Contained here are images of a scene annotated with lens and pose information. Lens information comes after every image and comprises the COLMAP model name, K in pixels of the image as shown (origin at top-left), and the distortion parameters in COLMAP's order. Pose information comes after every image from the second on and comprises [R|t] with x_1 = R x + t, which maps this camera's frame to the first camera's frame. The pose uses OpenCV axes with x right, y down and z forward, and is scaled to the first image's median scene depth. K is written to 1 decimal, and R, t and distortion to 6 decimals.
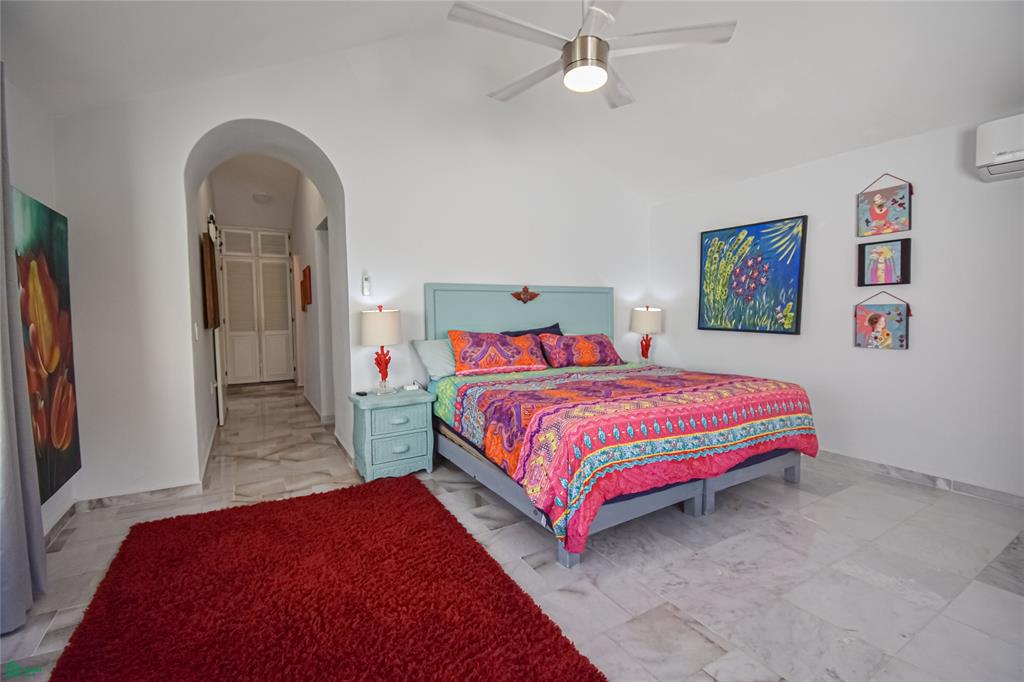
lens RADIAL K [[452.9, 0, 514.6], [0, 452.9, 337.3], [0, 0, 1]] dist [0.002757, -0.009239]
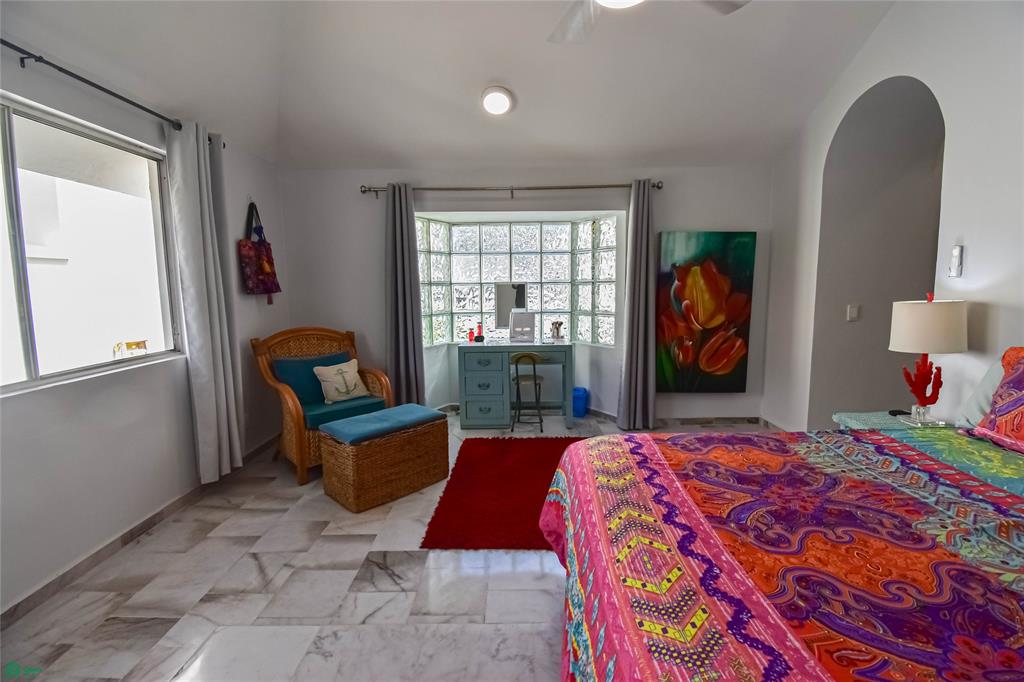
lens RADIAL K [[452.9, 0, 516.0], [0, 452.9, 337.1], [0, 0, 1]] dist [0.002757, -0.009239]
pose [[-0.510827, 0.111046, -0.852481, 0.548315], [-0.033368, 0.988314, 0.148735, -0.079095], [0.859036, 0.104423, -0.501152, 0.770088]]
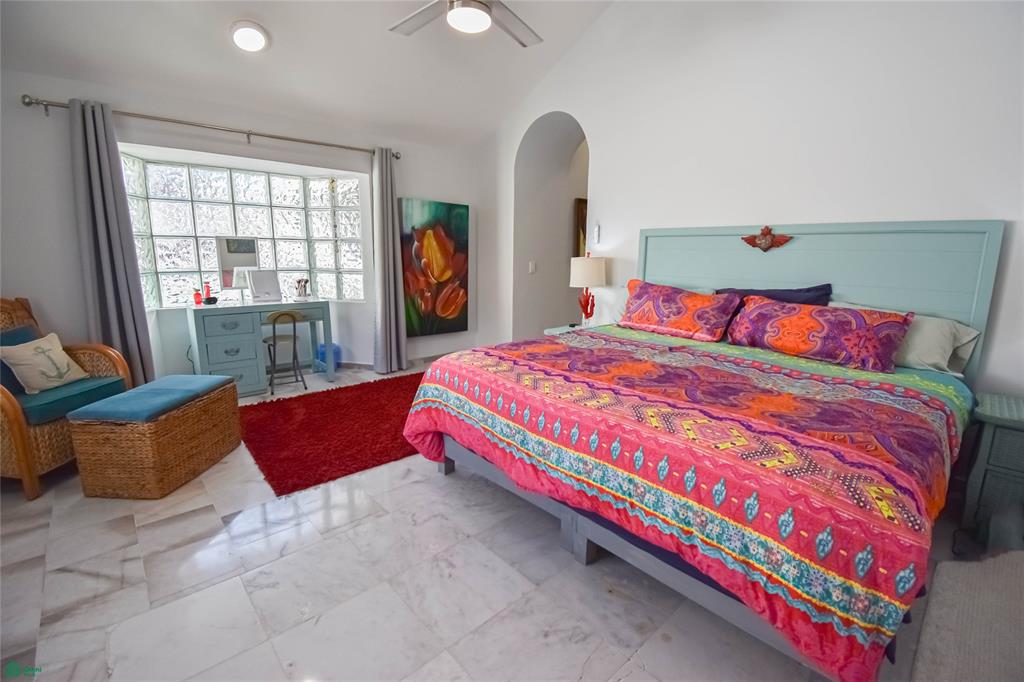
lens RADIAL K [[452.9, 0, 519.5], [0, 452.9, 341.3], [0, 0, 1]] dist [0.002757, -0.009239]
pose [[0.207049, 0.201959, -0.957258, 0.756551], [-0.071025, 0.978982, 0.191180, -0.053008], [0.975749, 0.028406, 0.217041, 0.556751]]
